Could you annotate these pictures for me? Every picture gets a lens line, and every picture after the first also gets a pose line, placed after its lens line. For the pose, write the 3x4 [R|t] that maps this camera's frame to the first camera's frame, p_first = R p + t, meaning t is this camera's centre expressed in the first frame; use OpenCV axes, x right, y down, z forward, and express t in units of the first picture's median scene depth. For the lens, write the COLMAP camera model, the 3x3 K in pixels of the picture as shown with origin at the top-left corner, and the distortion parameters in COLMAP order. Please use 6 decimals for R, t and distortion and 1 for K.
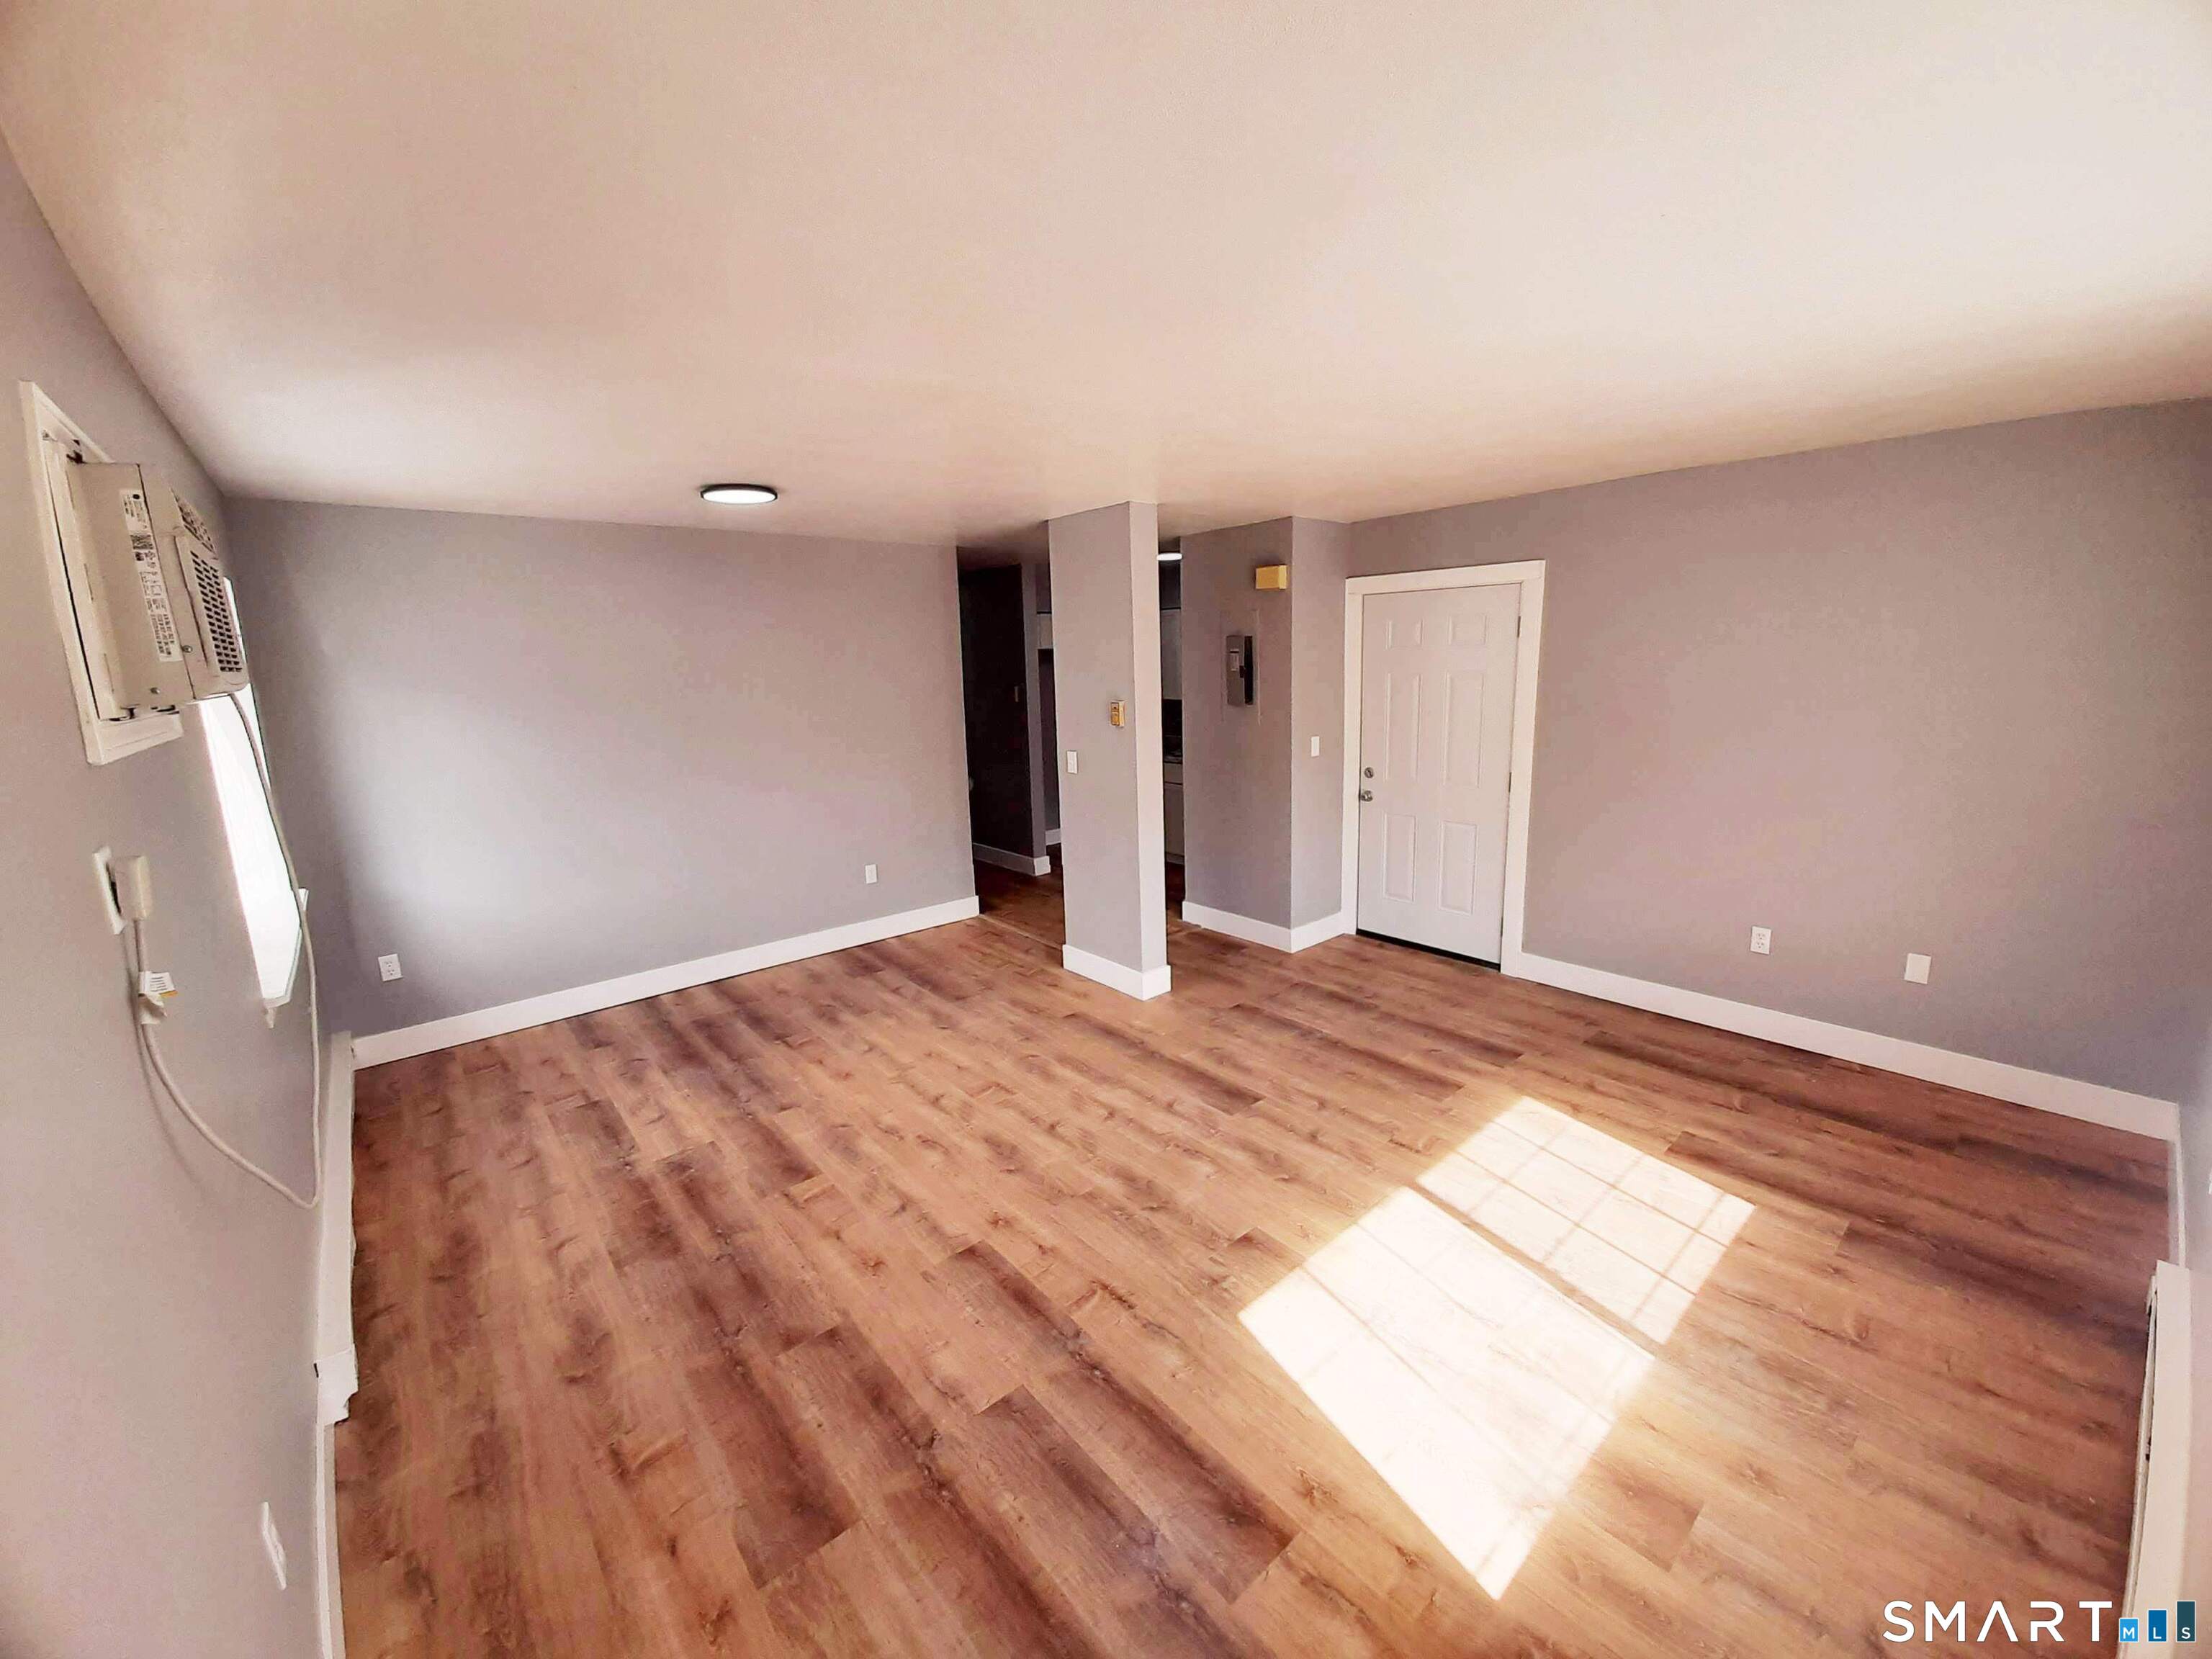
lens RADIAL K [[864.6, 0, 1106.0], [0, 864.6, 829.5], [0, 0, 1]] dist [0.017985, -0.019390]
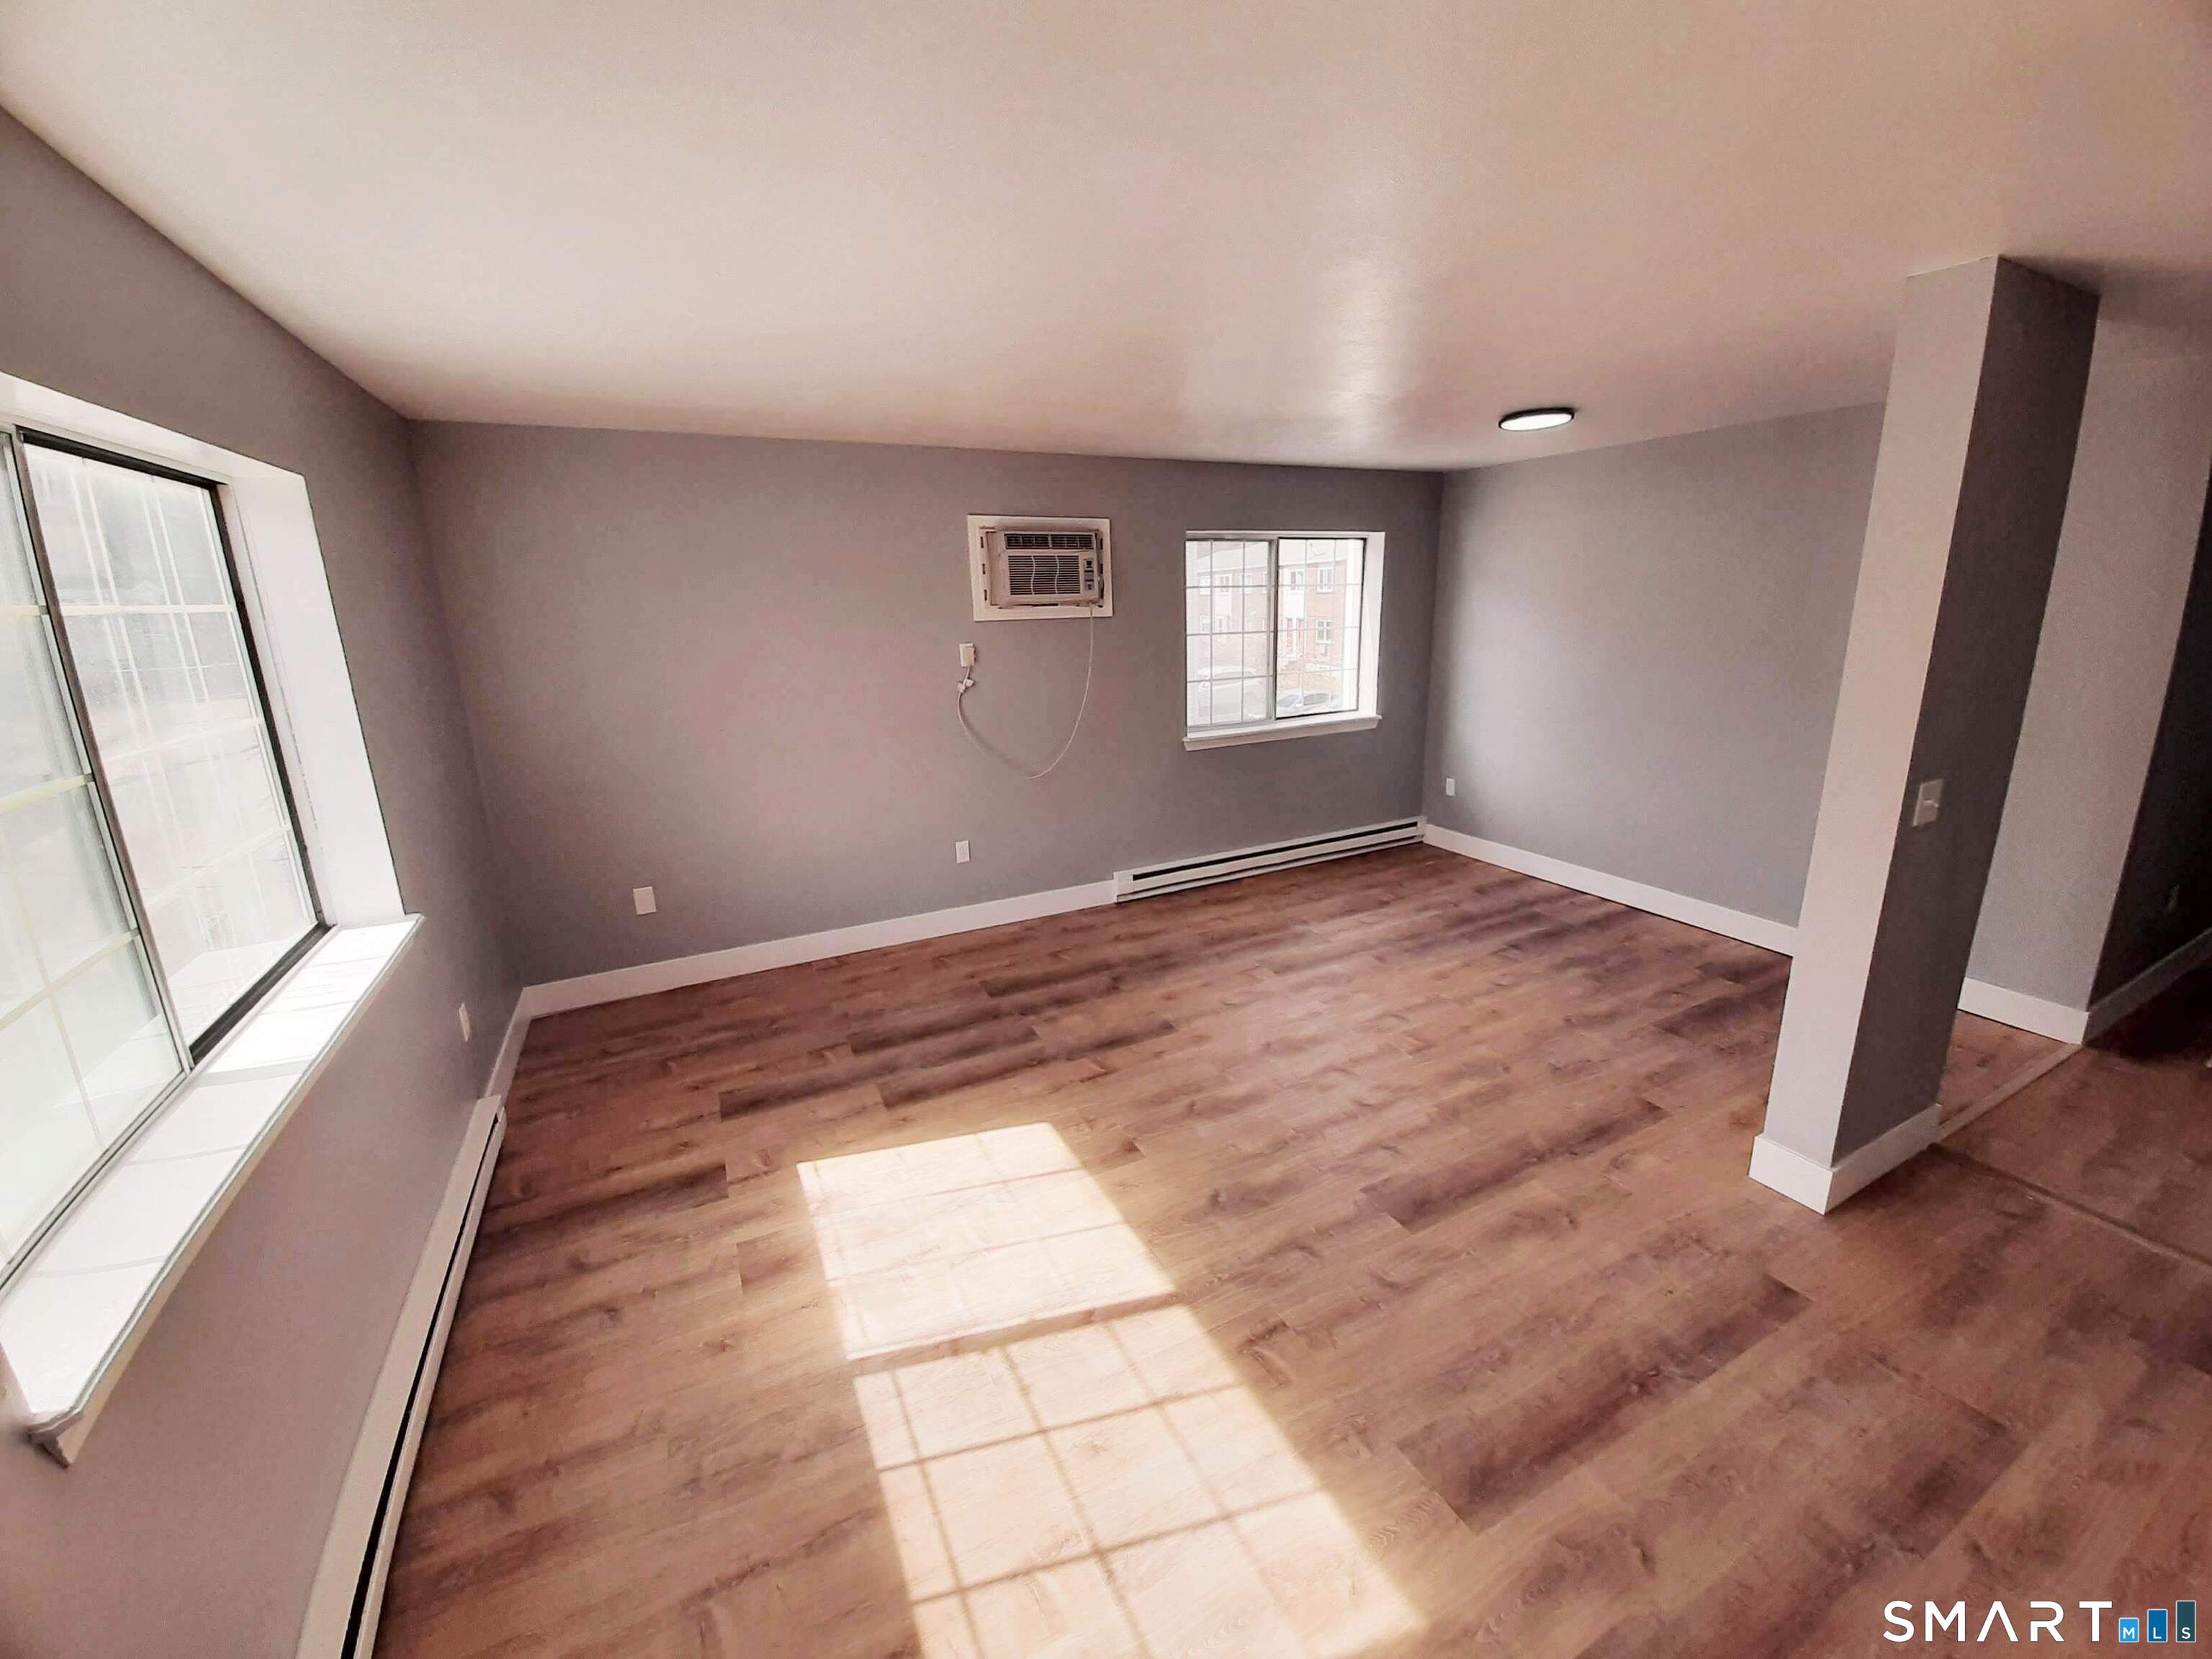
lens RADIAL K [[864.6, 0, 1106.0], [0, 864.6, 829.5], [0, 0, 1]] dist [0.017985, -0.019390]
pose [[-0.243264, 0.285276, -0.927060, 0.819258], [-0.158880, 0.931143, 0.328223, -0.189894], [0.956859, 0.227136, -0.181189, 0.835103]]
